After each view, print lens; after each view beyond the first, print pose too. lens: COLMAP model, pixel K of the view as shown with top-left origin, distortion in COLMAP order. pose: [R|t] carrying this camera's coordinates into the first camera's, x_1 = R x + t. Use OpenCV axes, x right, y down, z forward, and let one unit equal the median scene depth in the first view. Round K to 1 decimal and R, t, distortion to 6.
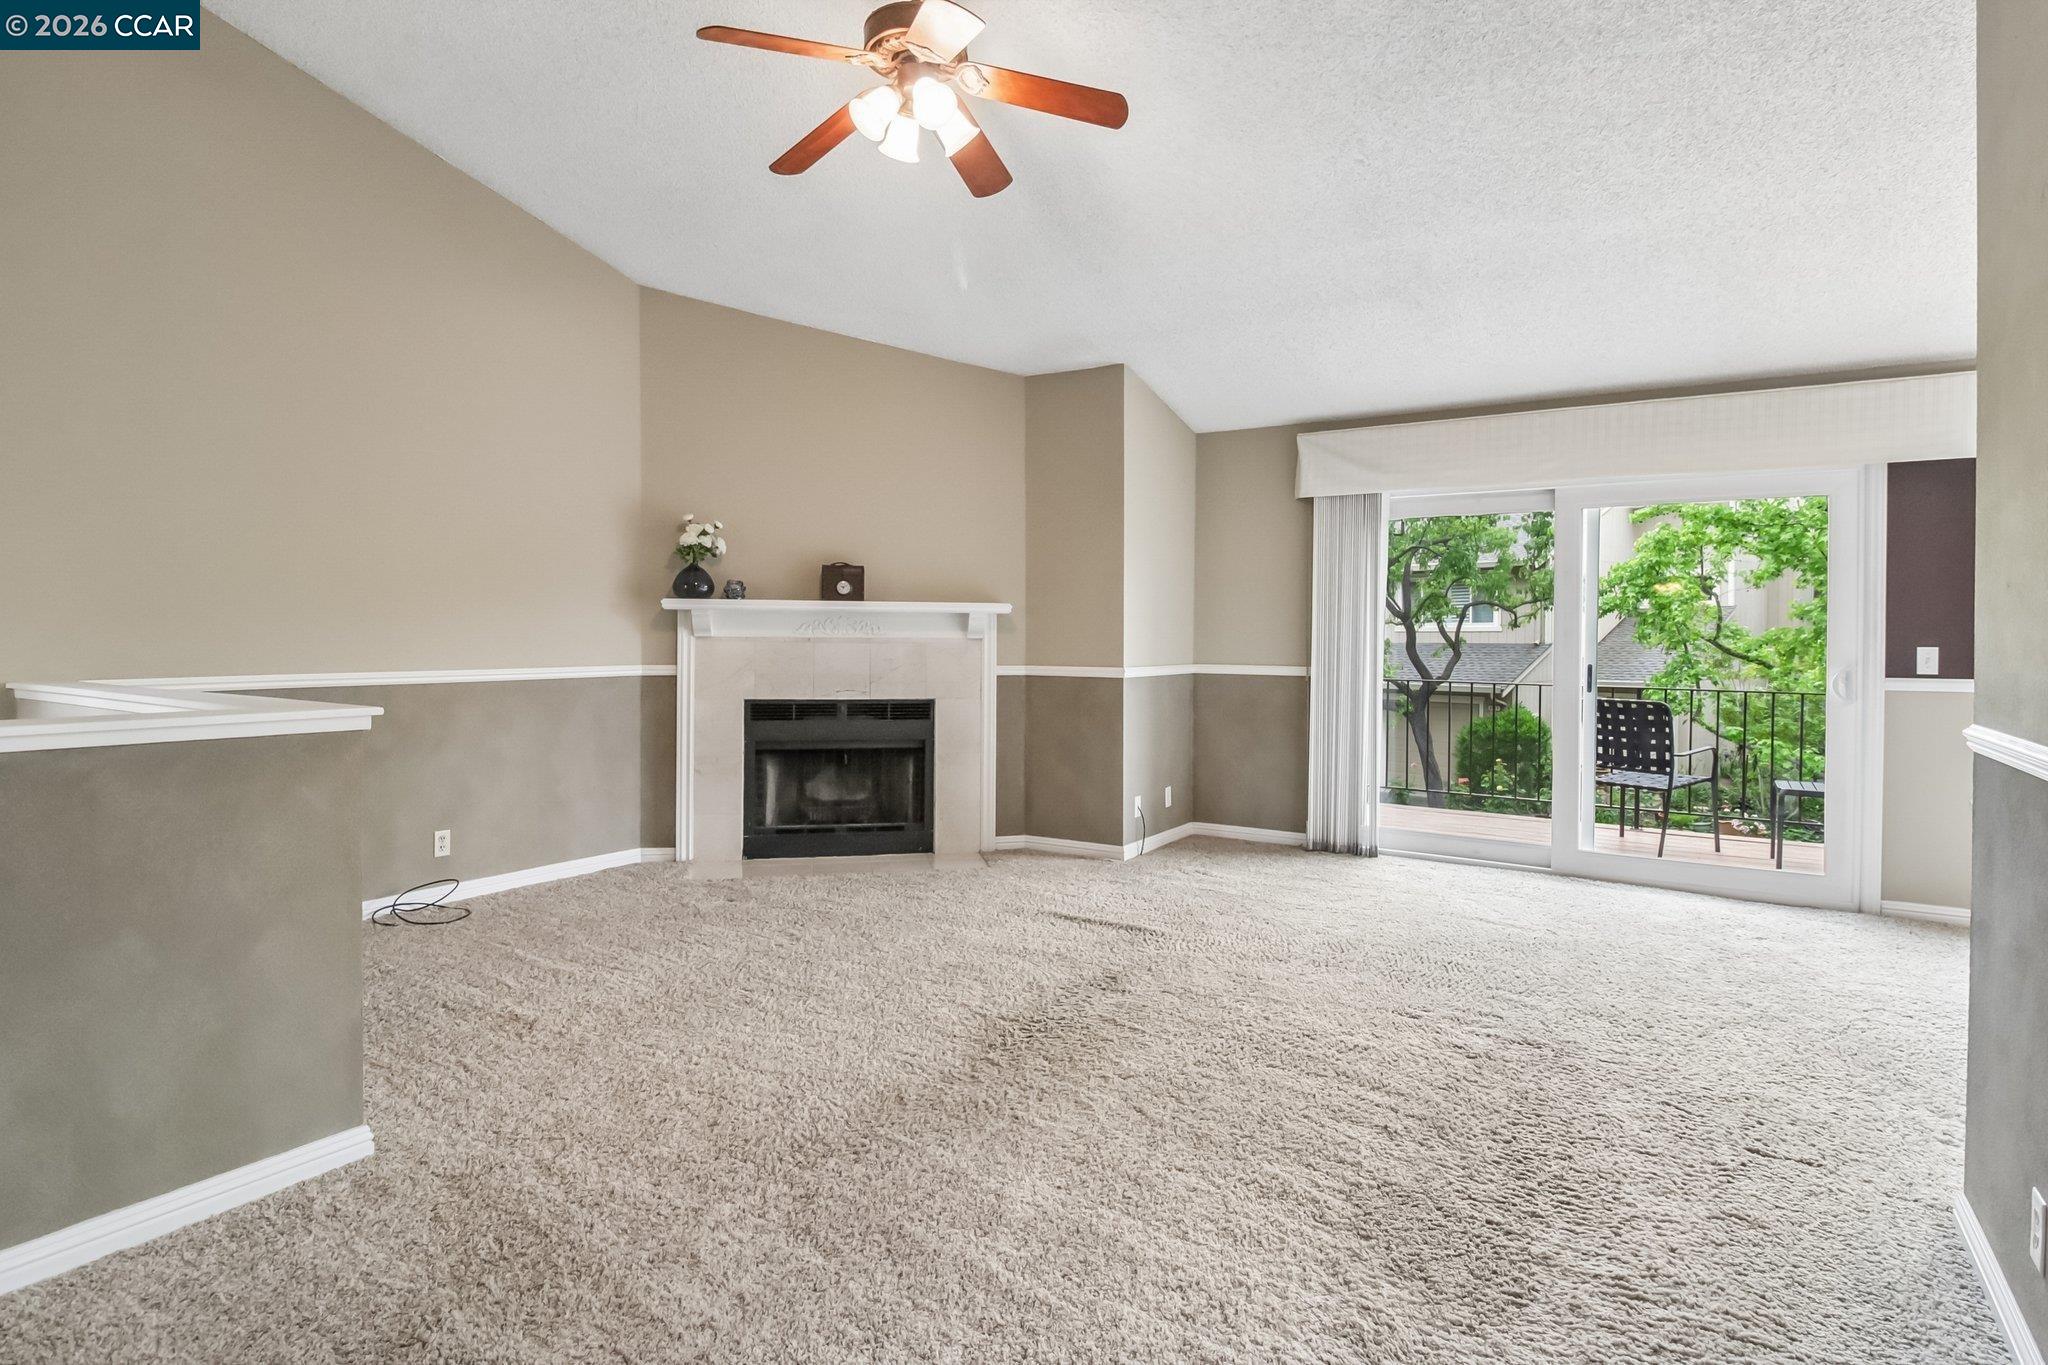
lens RADIAL K [[1041.3, 0, 1003.0], [0, 1041.3, 642.2], [0, 0, 1]] dist [-0.008470, -0.004123]
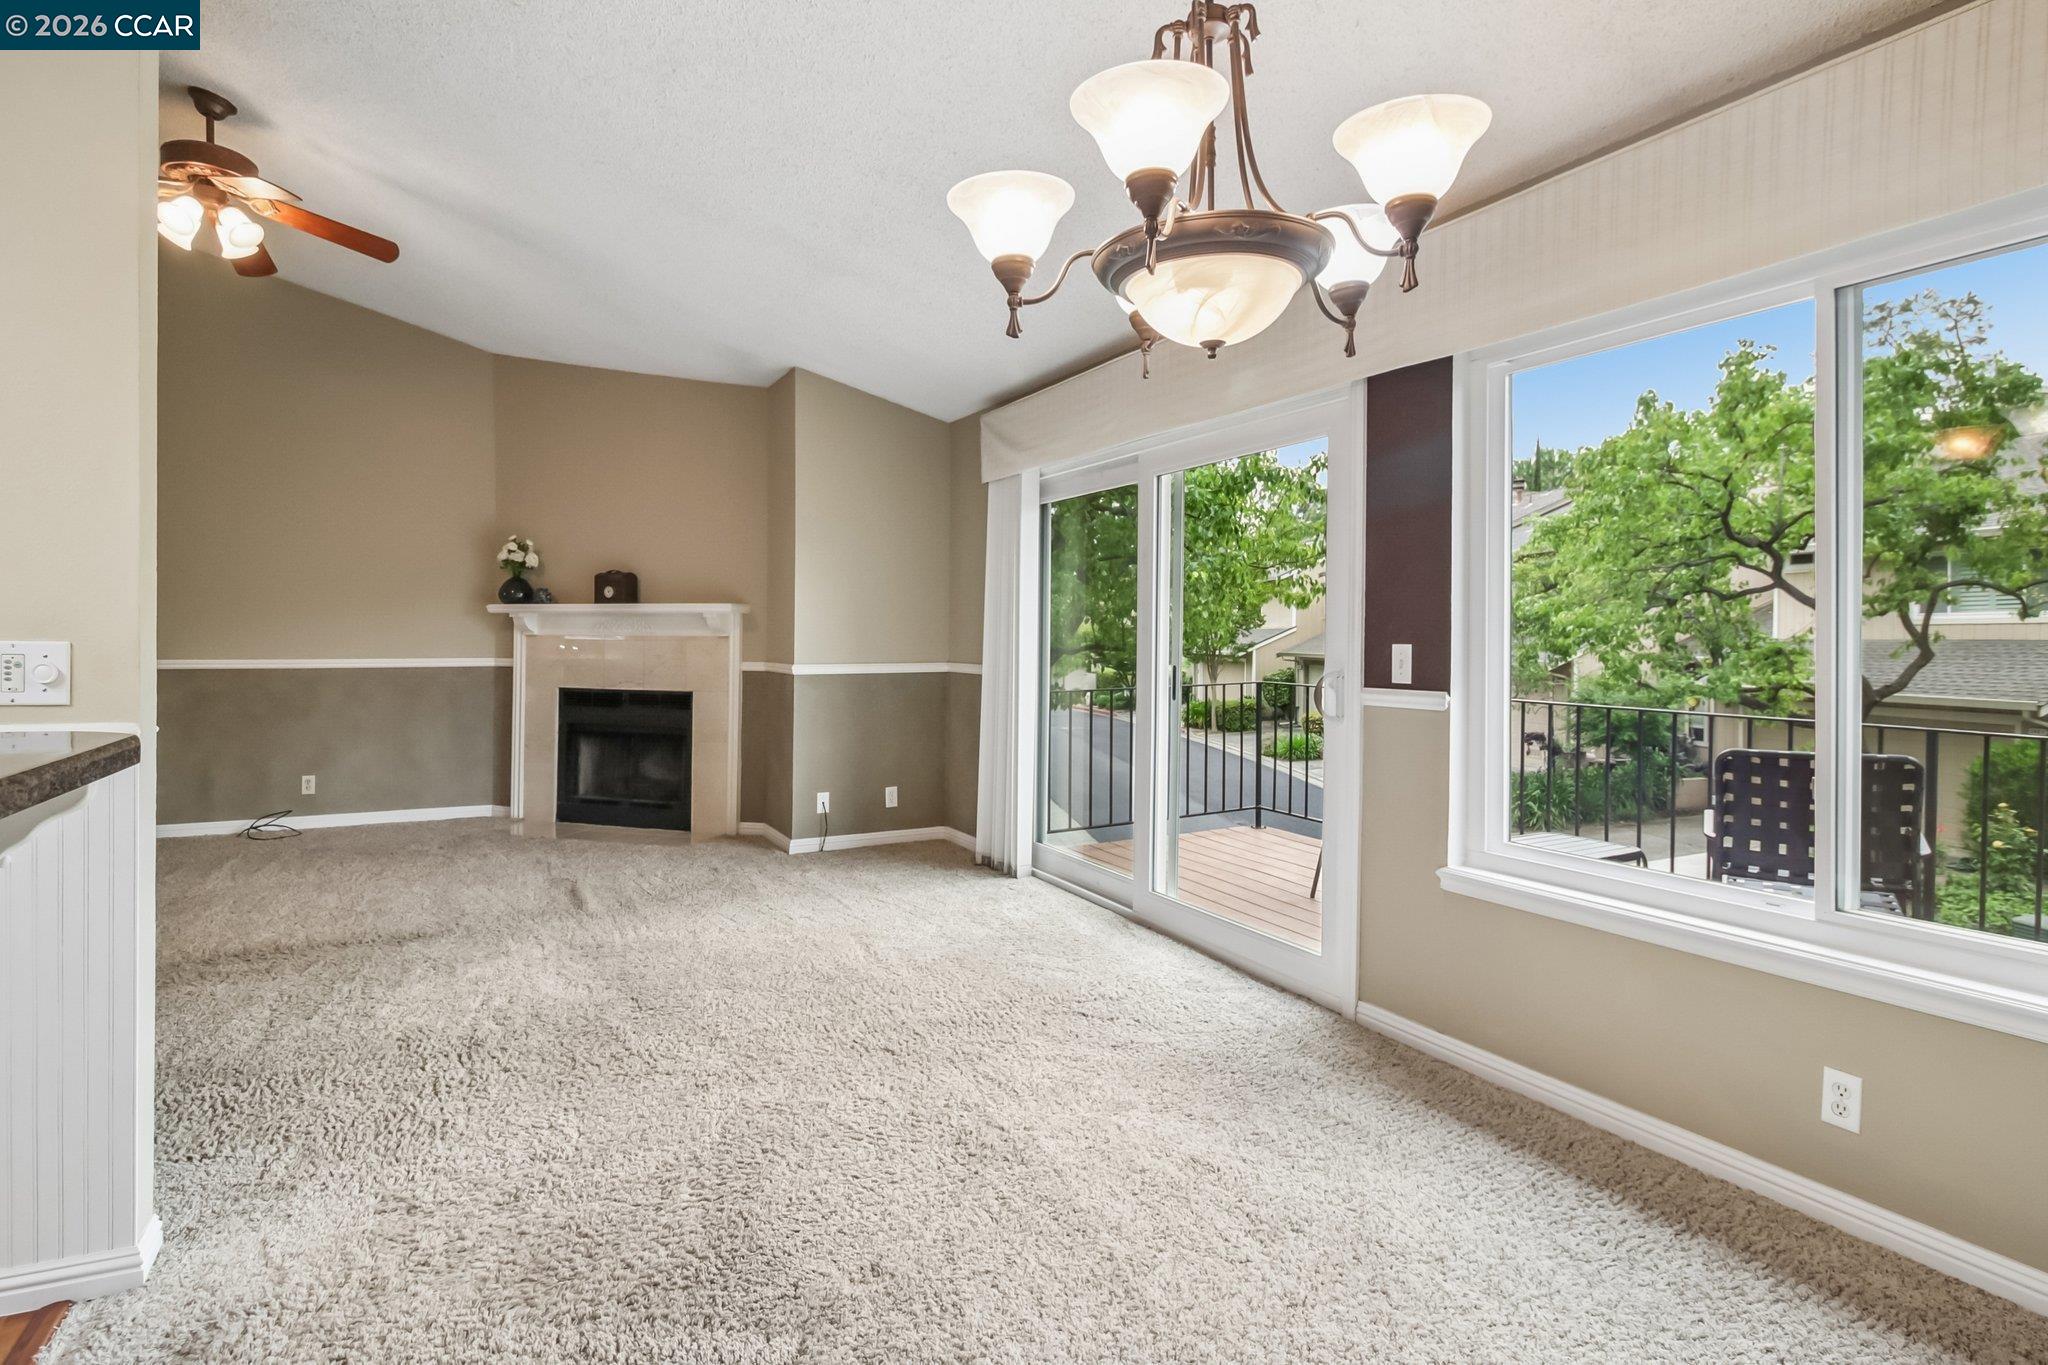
lens RADIAL K [[1041.3, 0, 1027.6], [0, 1041.3, 624.3], [0, 0, 1]] dist [-0.008470, -0.004123]
pose [[0.869220, -0.009095, -0.494341, 0.808382], [0.001754, 0.999881, -0.015312, 0.001480], [0.494422, 0.012442, 0.869133, 0.224472]]
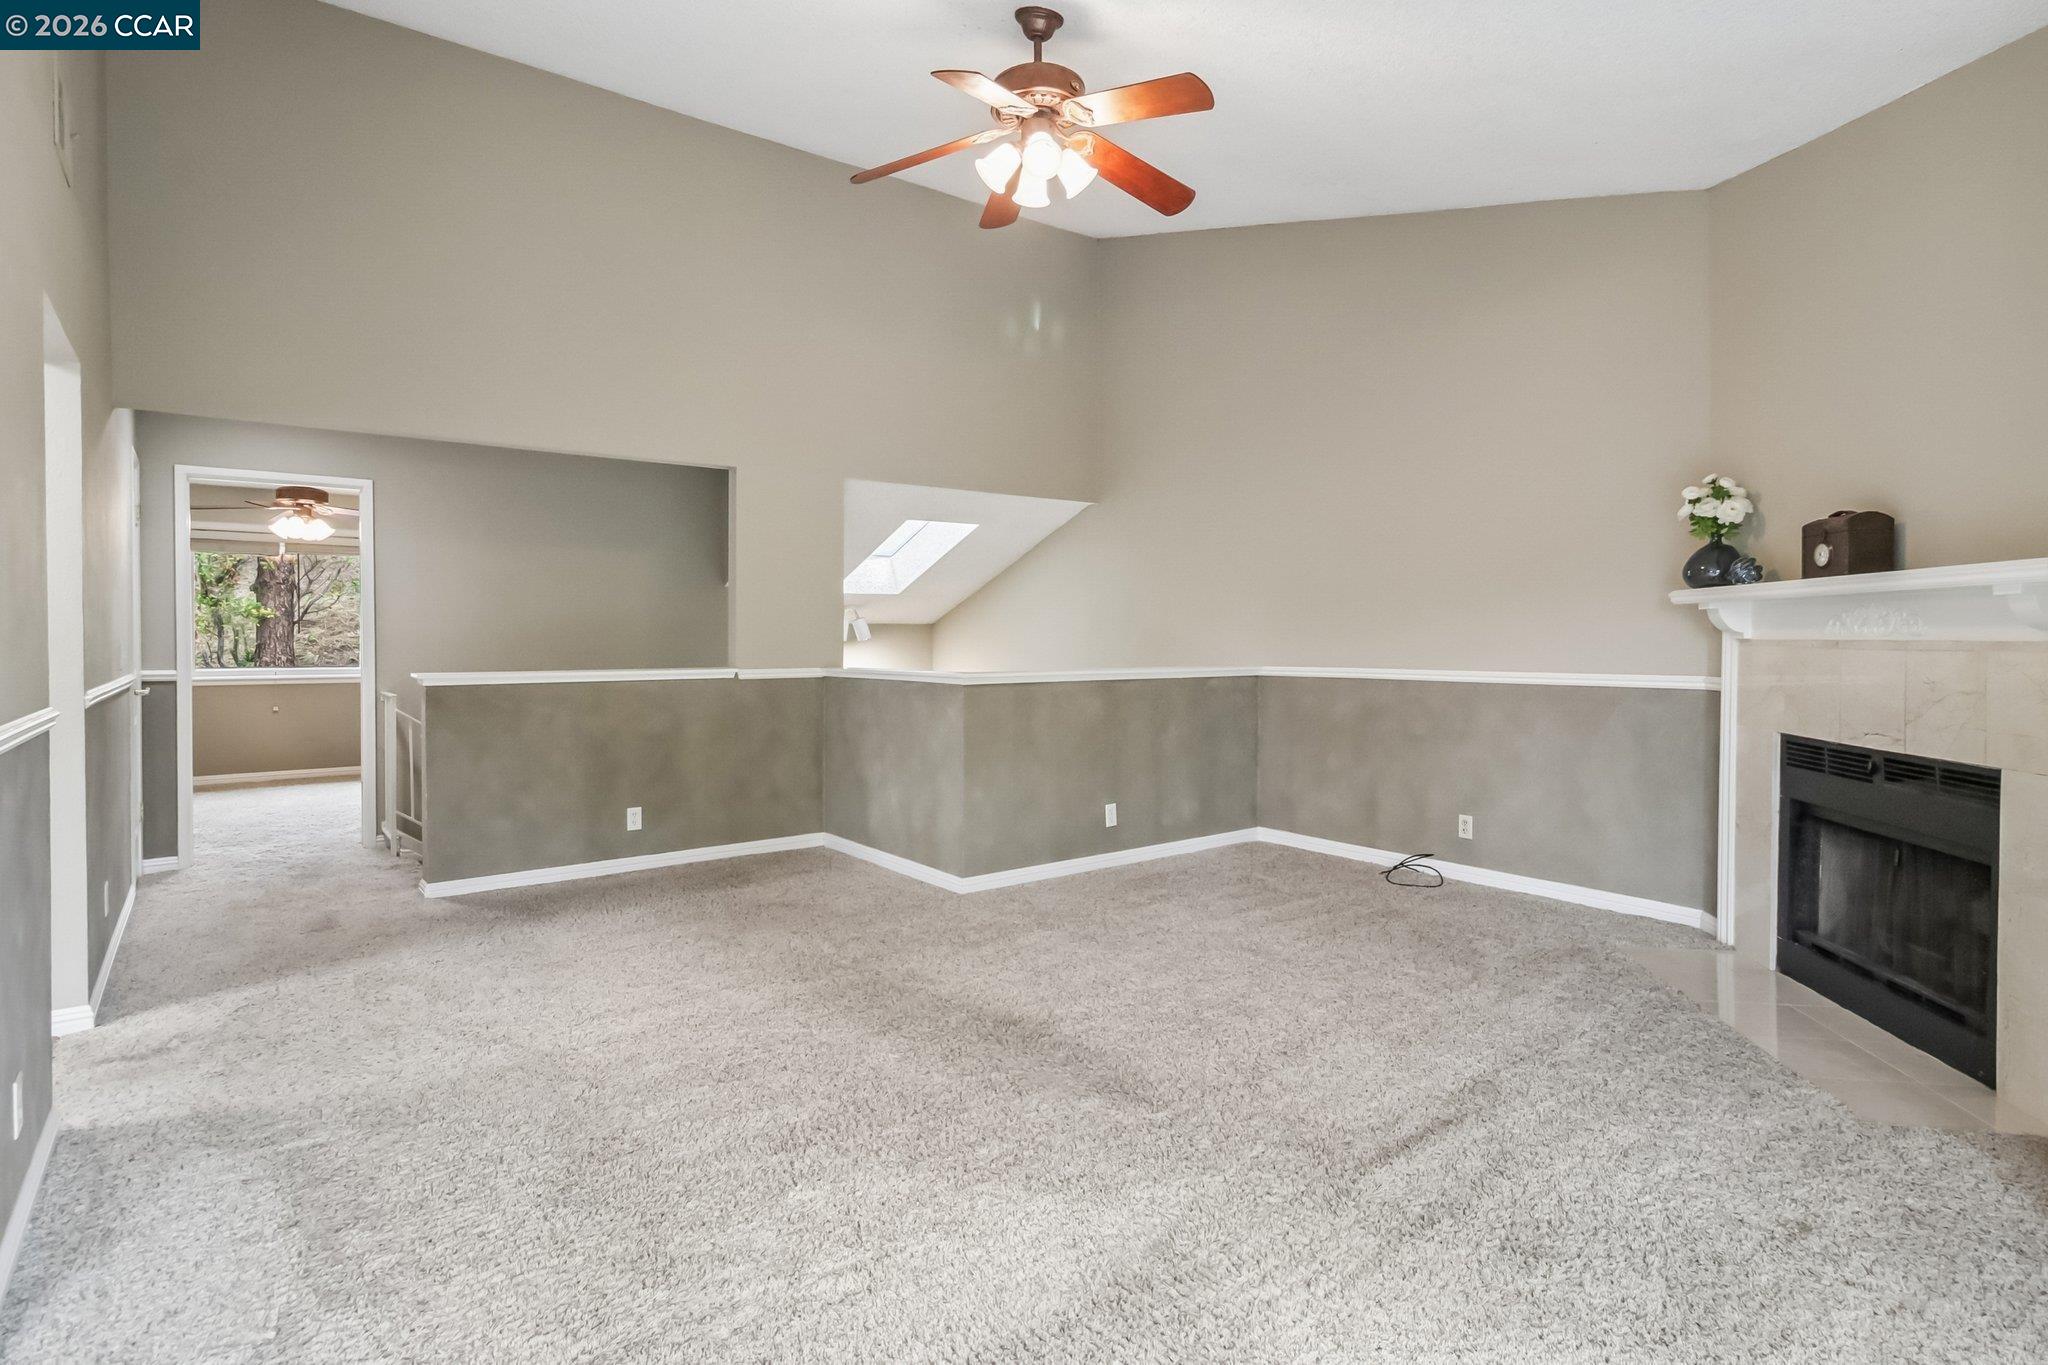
lens RADIAL K [[1041.3, 0, 981.0], [0, 1041.3, 619.3], [0, 0, 1]] dist [-0.008470, -0.004123]
pose [[-0.348503, -0.021155, -0.937069, 0.557901], [-0.007300, 0.999776, -0.019856, -0.000898], [0.937279, -0.000079, -0.348580, 0.744374]]
